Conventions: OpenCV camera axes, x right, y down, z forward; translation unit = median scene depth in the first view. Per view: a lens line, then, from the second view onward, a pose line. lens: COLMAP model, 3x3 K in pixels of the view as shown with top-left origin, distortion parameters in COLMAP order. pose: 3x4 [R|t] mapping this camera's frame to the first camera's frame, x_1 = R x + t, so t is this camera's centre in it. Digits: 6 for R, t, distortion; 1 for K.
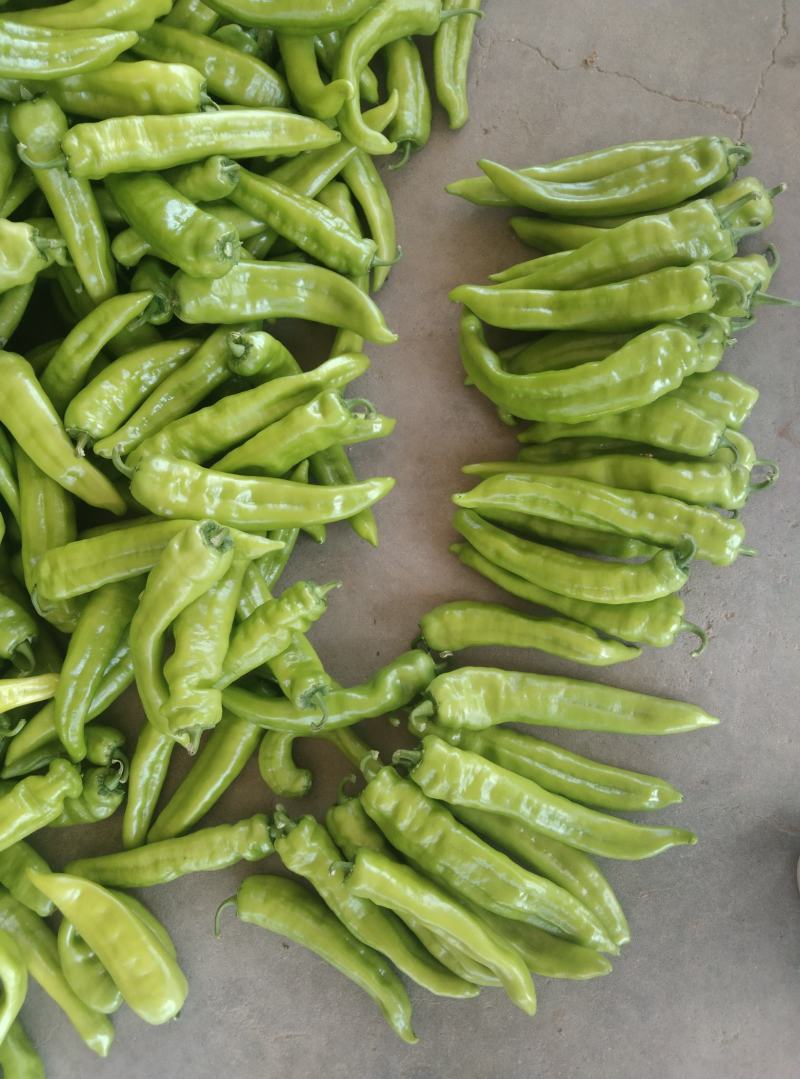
lens RADIAL K [[868.9, 0, 403.0], [0, 868.9, 539.4], [0, 0, 1]] dist [-0.011923, 0.002967]
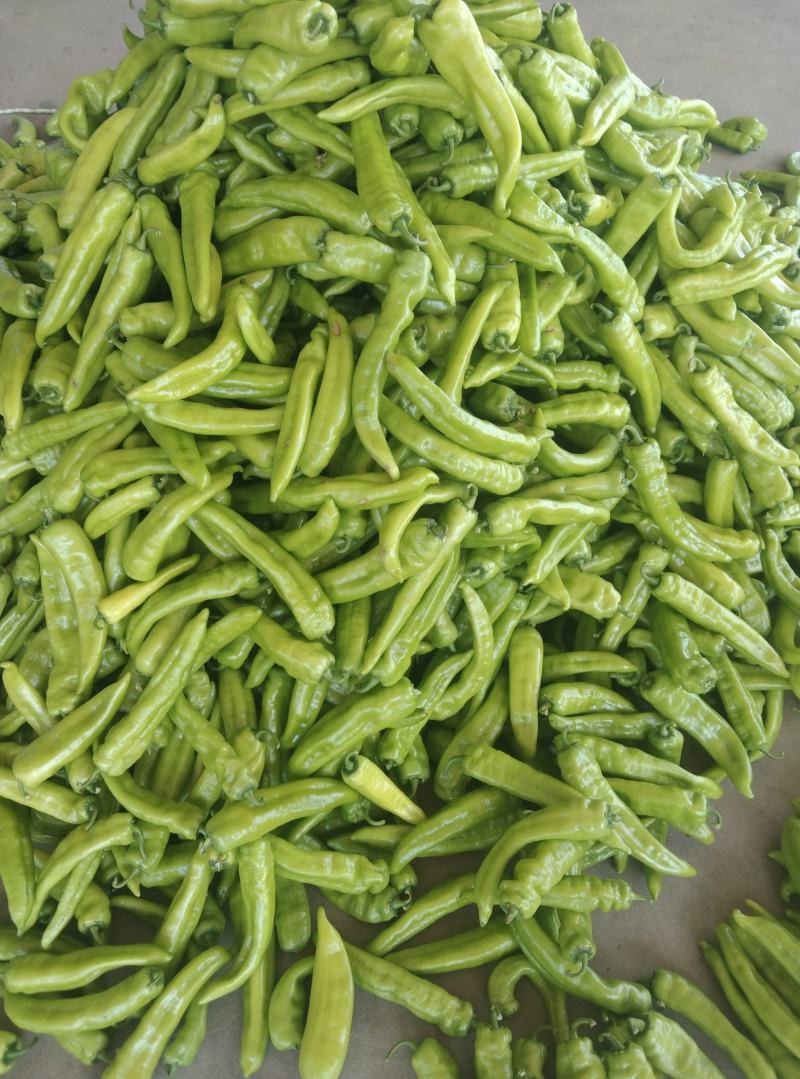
lens RADIAL K [[868.9, 0, 397.4], [0, 868.9, 540.8], [0, 0, 1]] dist [-0.011923, 0.002967]
pose [[0.746618, 0.617951, -0.246372, -0.365978], [-0.661410, 0.649773, -0.374610, 0.436867], [-0.071405, 0.442643, 0.893851, -0.469033]]
